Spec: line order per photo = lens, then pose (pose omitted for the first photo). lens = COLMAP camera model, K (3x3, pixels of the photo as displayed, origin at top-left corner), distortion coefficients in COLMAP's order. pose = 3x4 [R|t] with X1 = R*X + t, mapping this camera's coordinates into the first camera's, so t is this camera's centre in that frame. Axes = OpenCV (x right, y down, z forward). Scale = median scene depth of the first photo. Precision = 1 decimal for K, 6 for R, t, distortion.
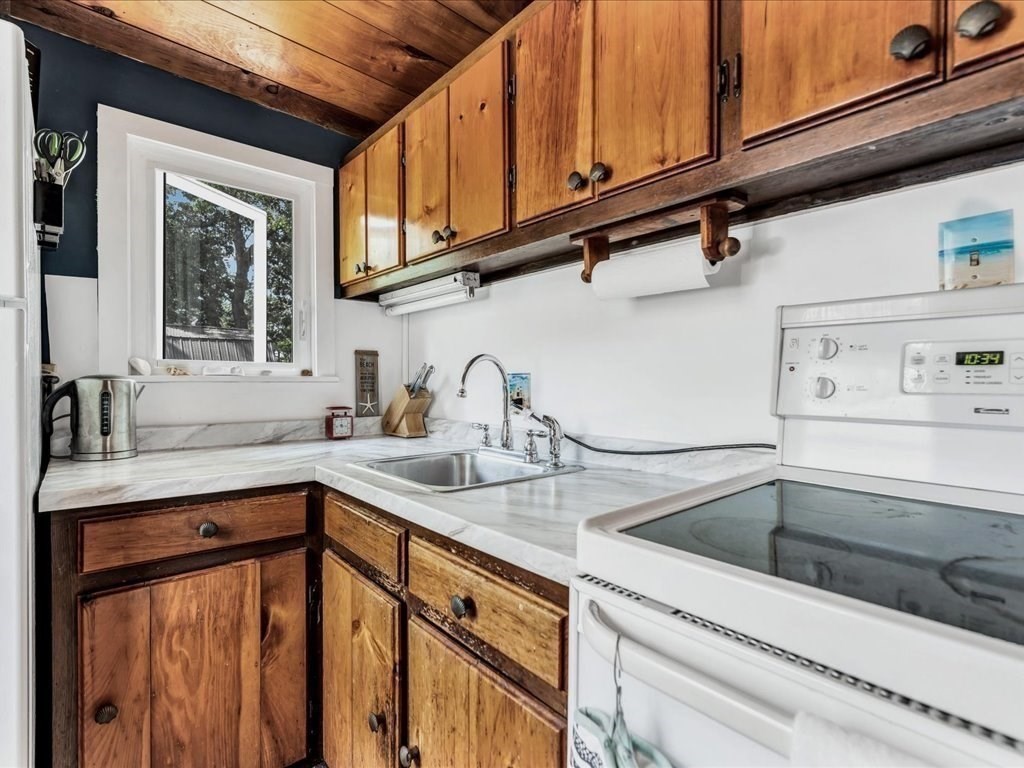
lens RADIAL K [[474.9, 0, 474.9], [0, 474.9, 385.5], [0, 0, 1]] dist [0.000362, -0.000233]
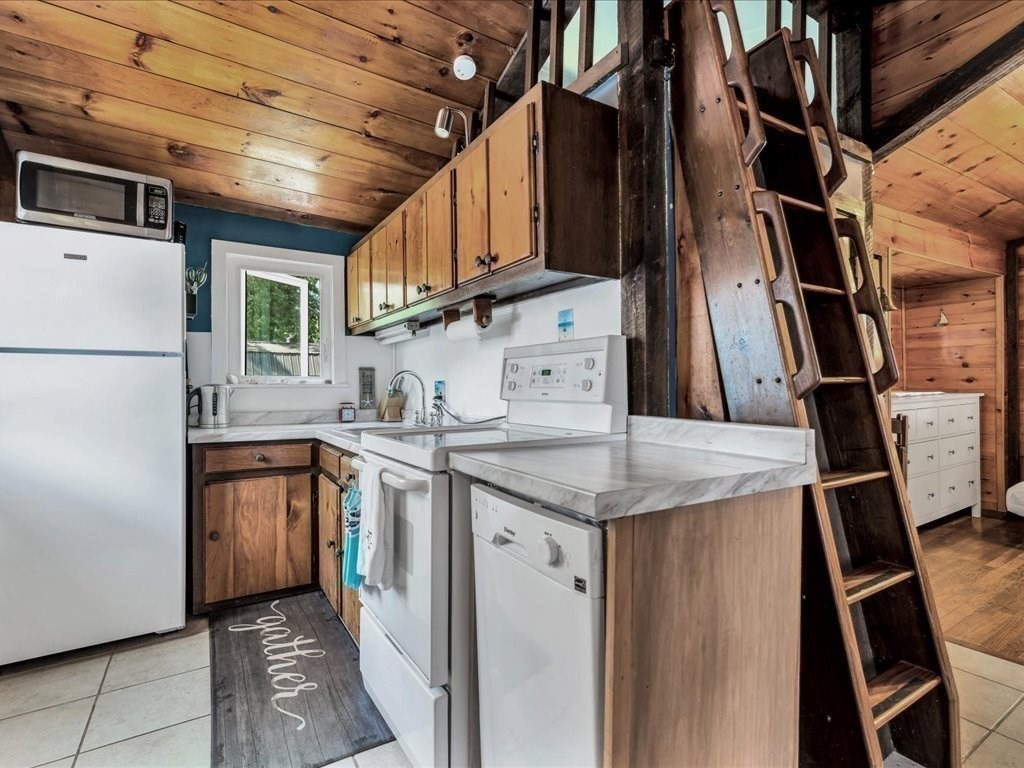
lens RADIAL K [[493.2, 0, 512.0], [0, 493.2, 384.0], [0, 0, 1]] dist [0.001191, 0.000478]
pose [[0.992899, -0.011151, -0.118435, 0.649362], [0.008845, 0.999761, -0.019978, 0.027303], [0.118629, 0.018789, 0.992761, -0.835782]]
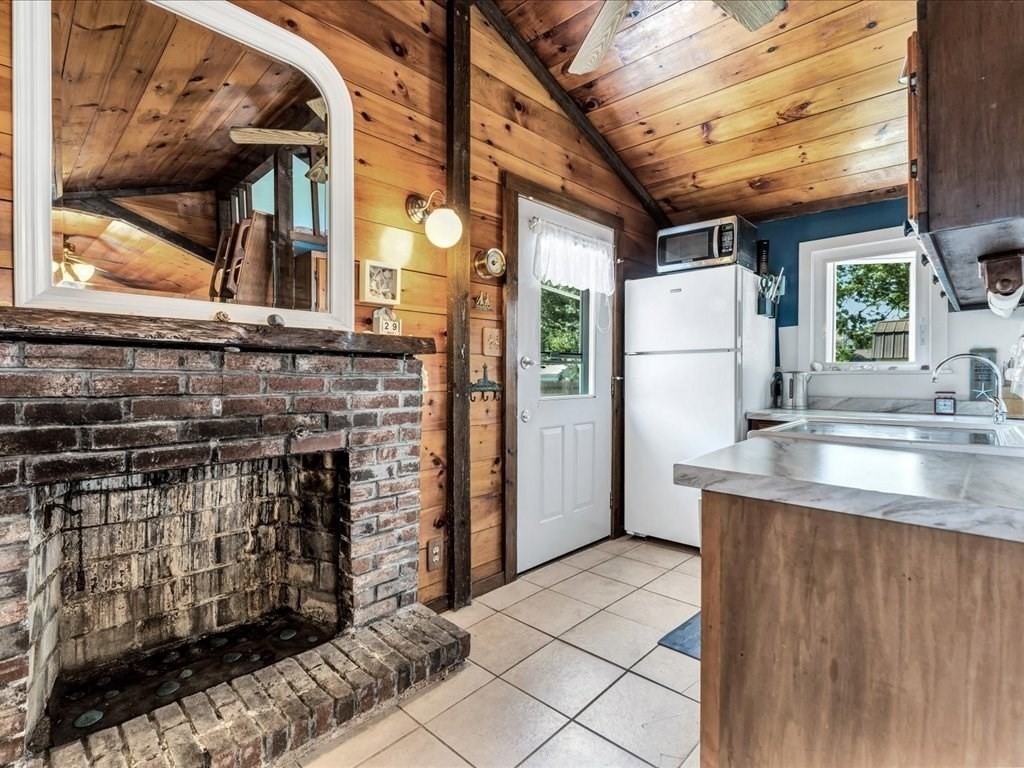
lens RADIAL K [[493.2, 0, 512.0], [0, 493.2, 384.0], [0, 0, 1]] dist [0.001191, 0.000478]
pose [[0.143262, 0.011609, -0.989617, 1.304958], [-0.005111, 0.999927, 0.010990, 0.018311], [0.989672, 0.003483, 0.143310, -0.624968]]
